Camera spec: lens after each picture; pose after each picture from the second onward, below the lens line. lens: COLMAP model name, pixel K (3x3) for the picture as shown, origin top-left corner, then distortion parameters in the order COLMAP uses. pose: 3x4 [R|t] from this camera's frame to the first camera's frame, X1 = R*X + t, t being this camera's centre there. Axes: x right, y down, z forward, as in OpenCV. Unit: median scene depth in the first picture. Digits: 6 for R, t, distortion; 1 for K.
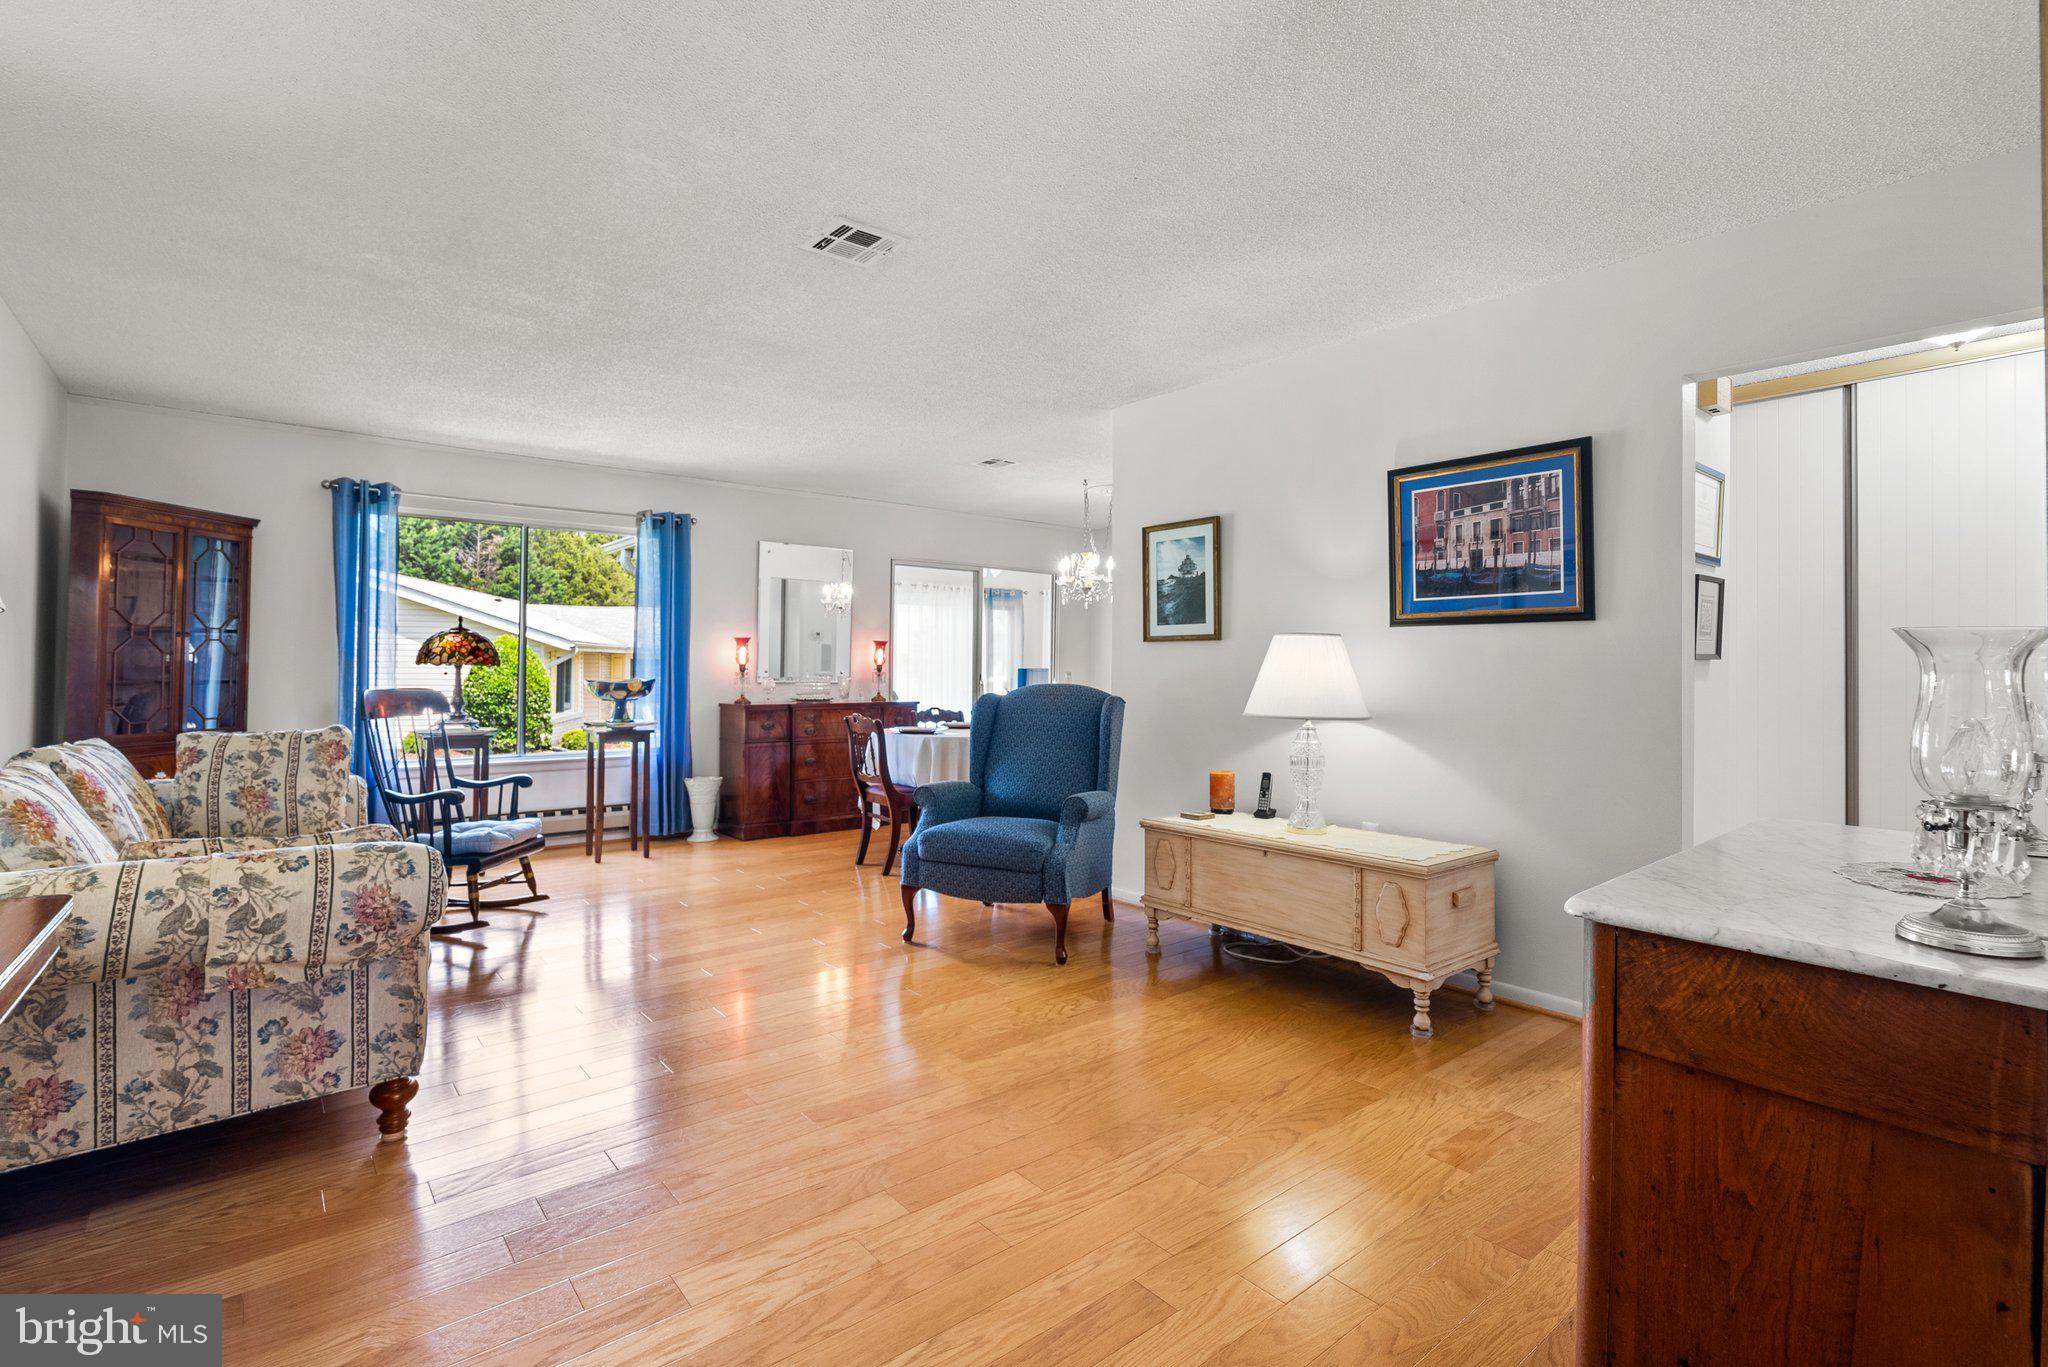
lens RADIAL K [[930.3, 0, 1015.9], [0, 930.3, 680.2], [0, 0, 1]] dist [-0.001337, 0.000853]
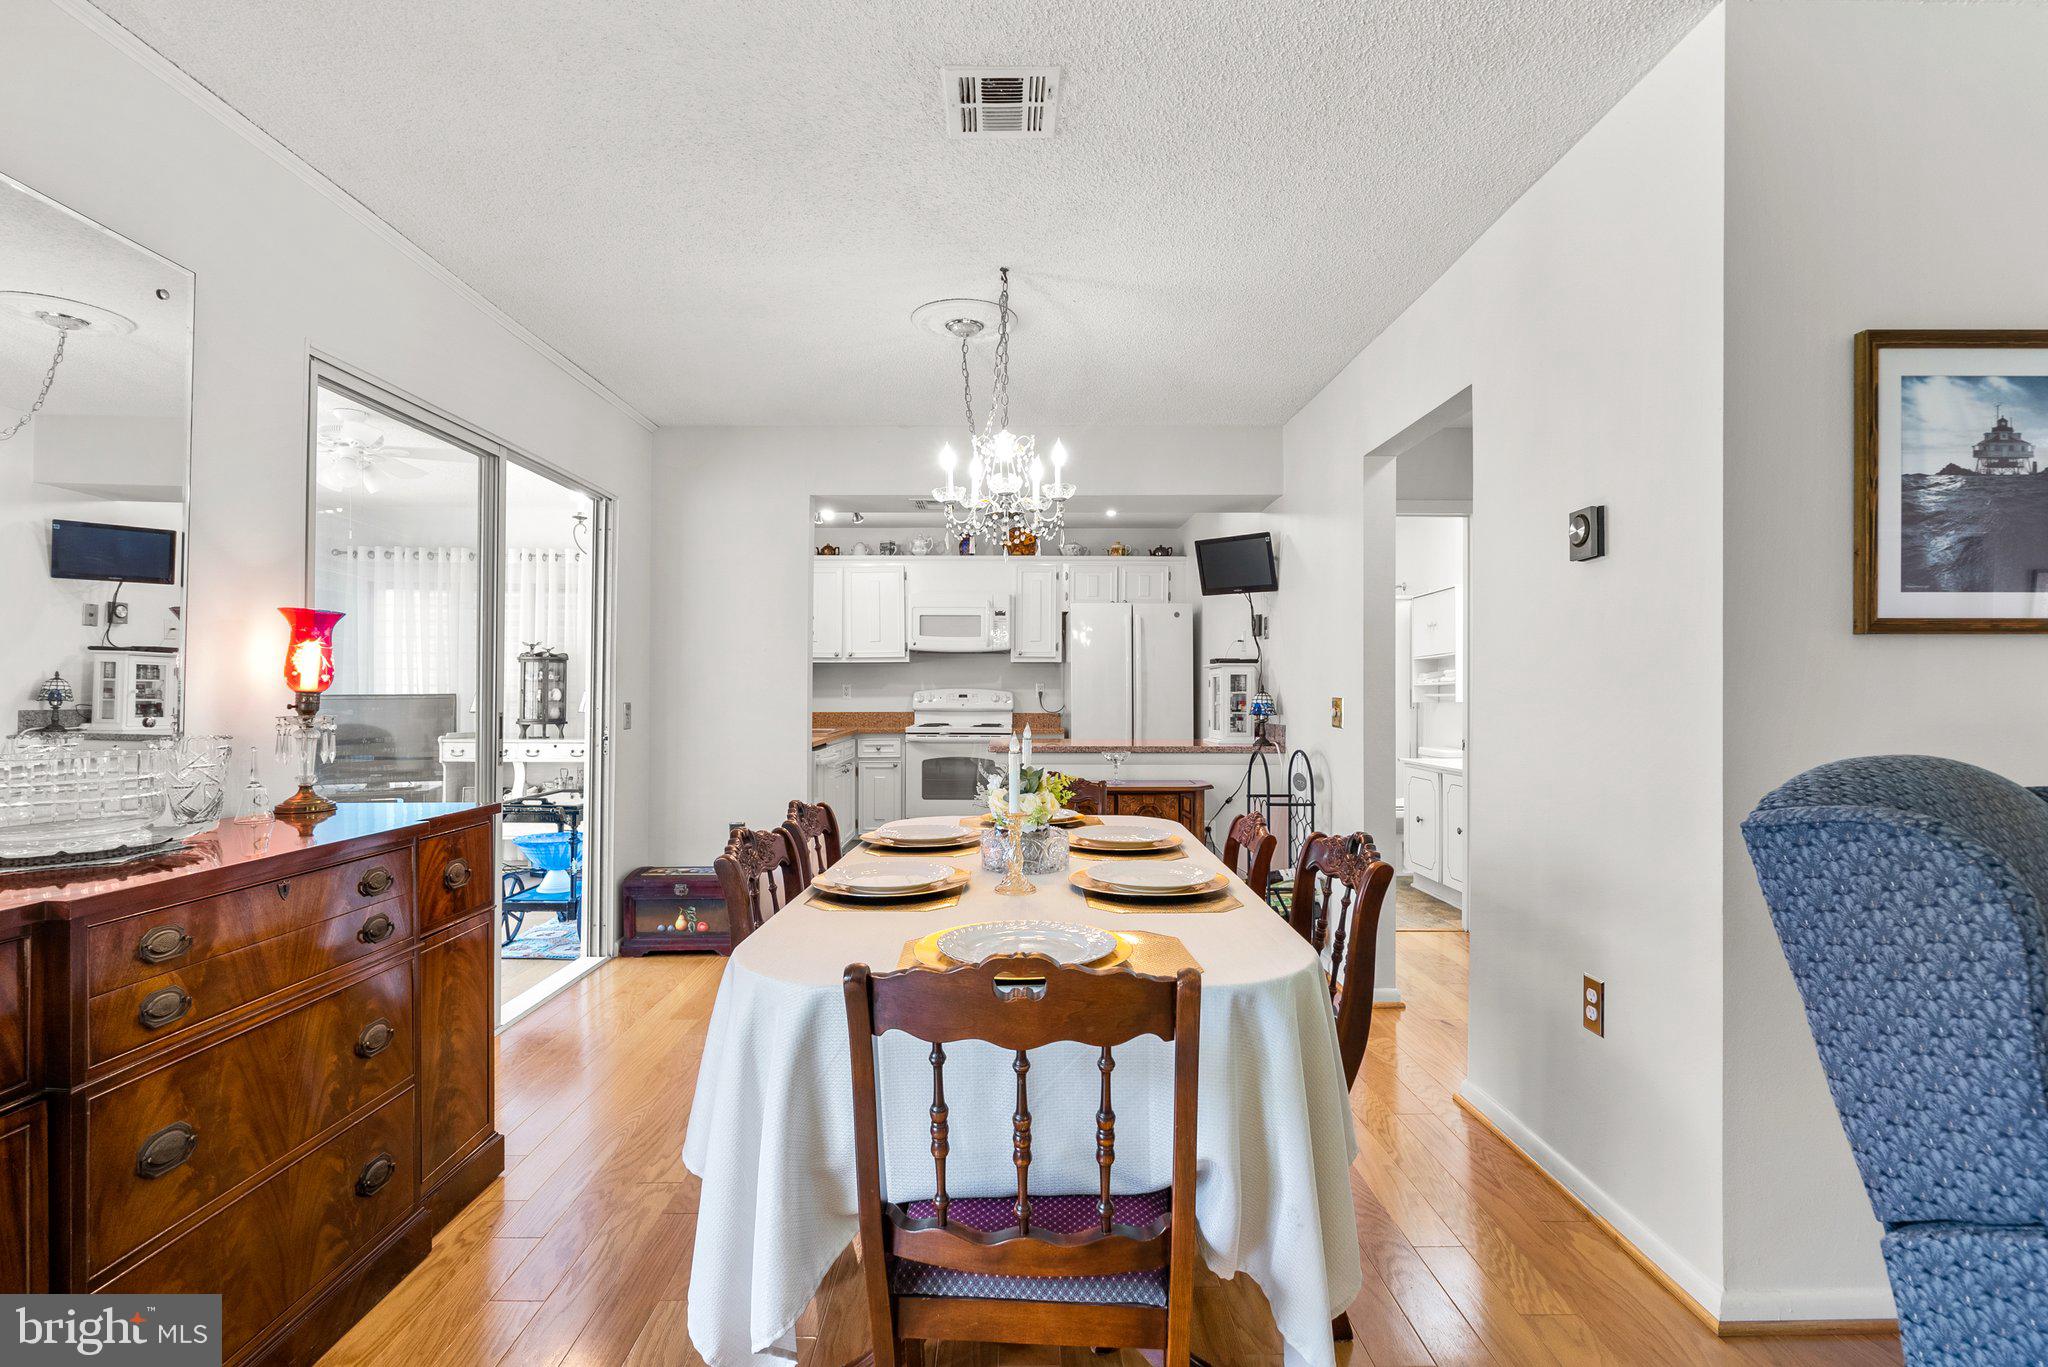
lens RADIAL K [[930.3, 0, 1015.9], [0, 930.3, 680.2], [0, 0, 1]] dist [-0.001337, 0.000853]
pose [[0.629109, -0.002226, 0.777314, -0.401681], [0.014477, 0.999856, -0.008854, -0.024702], [-0.777182, 0.016823, 0.629051, 1.095438]]
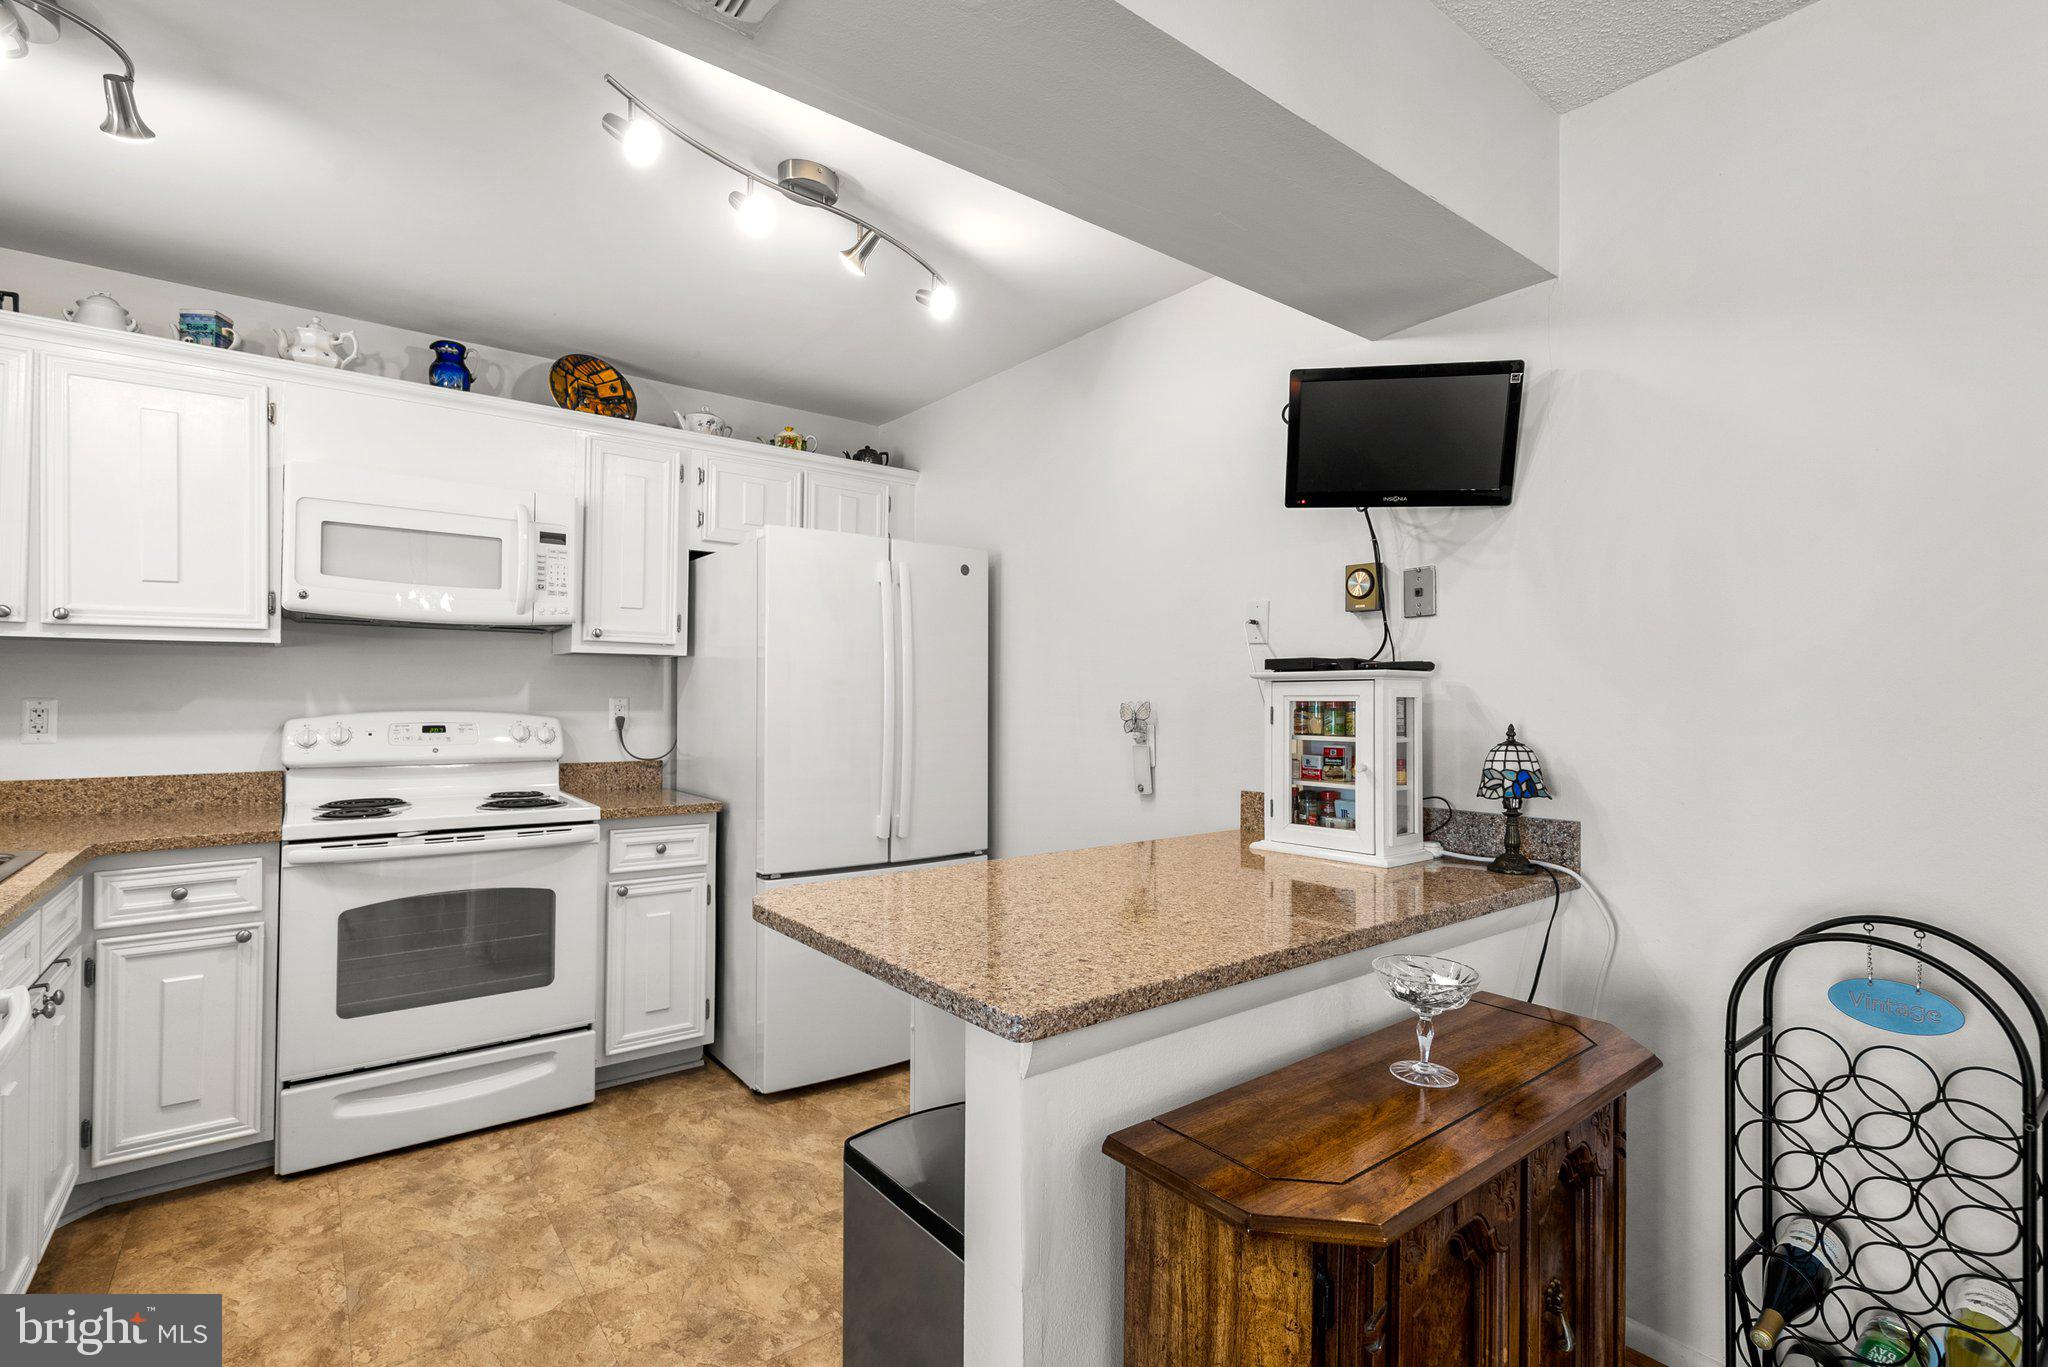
lens RADIAL K [[928.0, 0, 1015.2], [0, 928.0, 697.8], [0, 0, 1]] dist [-0.002145, -0.000087]
pose [[0.033867, -0.013778, 0.999331, 0.186908], [0.004277, 0.999898, 0.013641, -0.045069], [-0.999417, 0.003812, 0.033922, 1.799399]]
